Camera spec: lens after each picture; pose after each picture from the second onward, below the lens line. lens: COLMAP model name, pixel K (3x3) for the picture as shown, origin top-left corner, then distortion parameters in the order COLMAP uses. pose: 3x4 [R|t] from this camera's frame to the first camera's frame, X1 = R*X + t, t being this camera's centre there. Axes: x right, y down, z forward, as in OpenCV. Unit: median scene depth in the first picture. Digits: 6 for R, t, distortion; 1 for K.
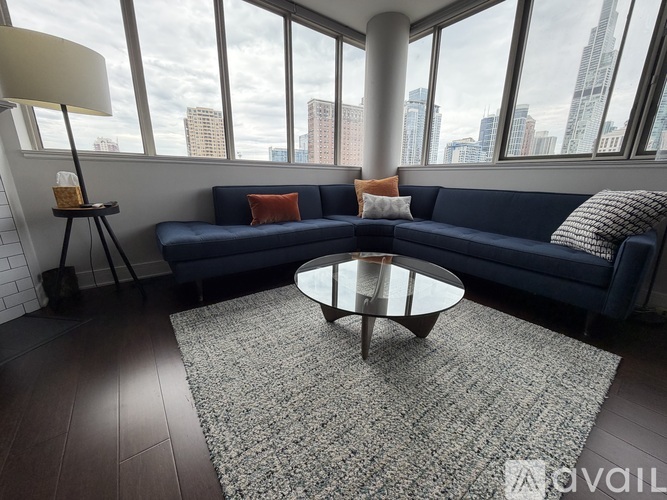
lens RADIAL K [[262.3, 0, 328.9], [0, 262.3, 250.9], [0, 0, 1]] dist [0.011462, 0.000007]
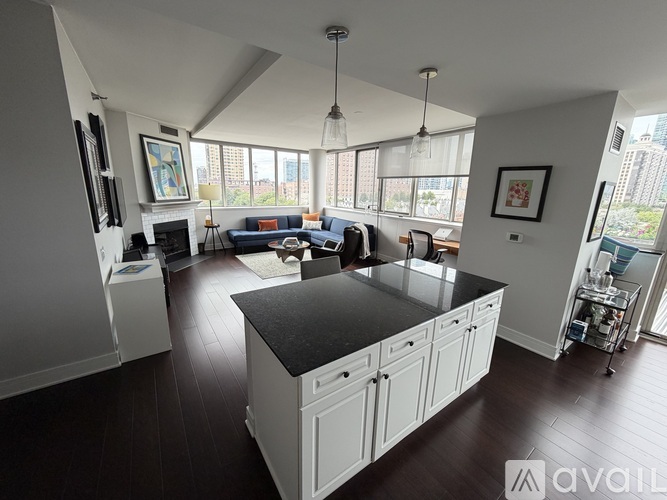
lens RADIAL K [[262.3, 0, 338.4], [0, 262.3, 248.1], [0, 0, 1]] dist [0.011462, 0.000007]
pose [[0.999697, 0.023254, -0.008025, 0.608527], [-0.023584, 0.998756, -0.043940, 0.194062], [0.006994, 0.044116, 0.999002, -1.877232]]
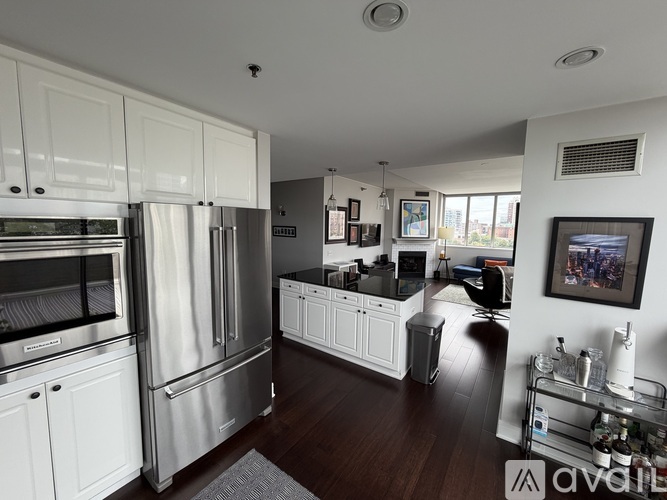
lens RADIAL K [[262.3, 0, 331.6], [0, 262.3, 248.8], [0, 0, 1]] dist [0.011462, 0.000007]
pose [[0.274650, 0.093374, -0.957000, 2.147914], [-0.268699, 0.963077, 0.016853, 0.093425], [0.923238, 0.252516, 0.289598, -1.606632]]
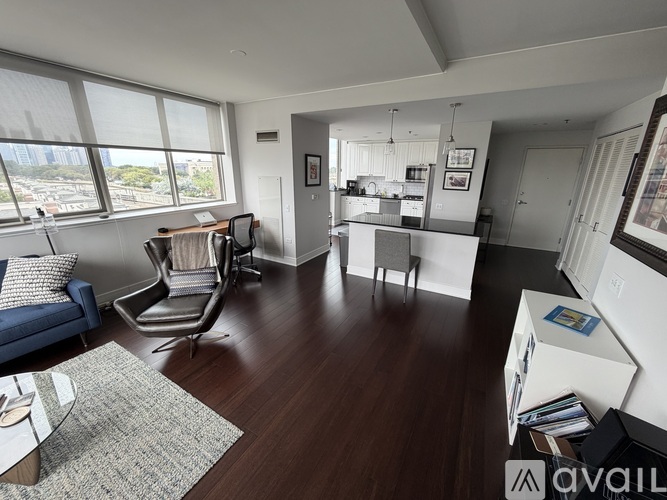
lens RADIAL K [[262.3, 0, 335.5], [0, 262.3, 248.7], [0, 0, 1]] dist [0.011462, 0.000007]
pose [[-0.388496, -0.280253, 0.877798, -0.593055], [0.231697, 0.892309, 0.387430, -0.331903], [-0.891845, 0.353898, -0.281724, -0.062592]]
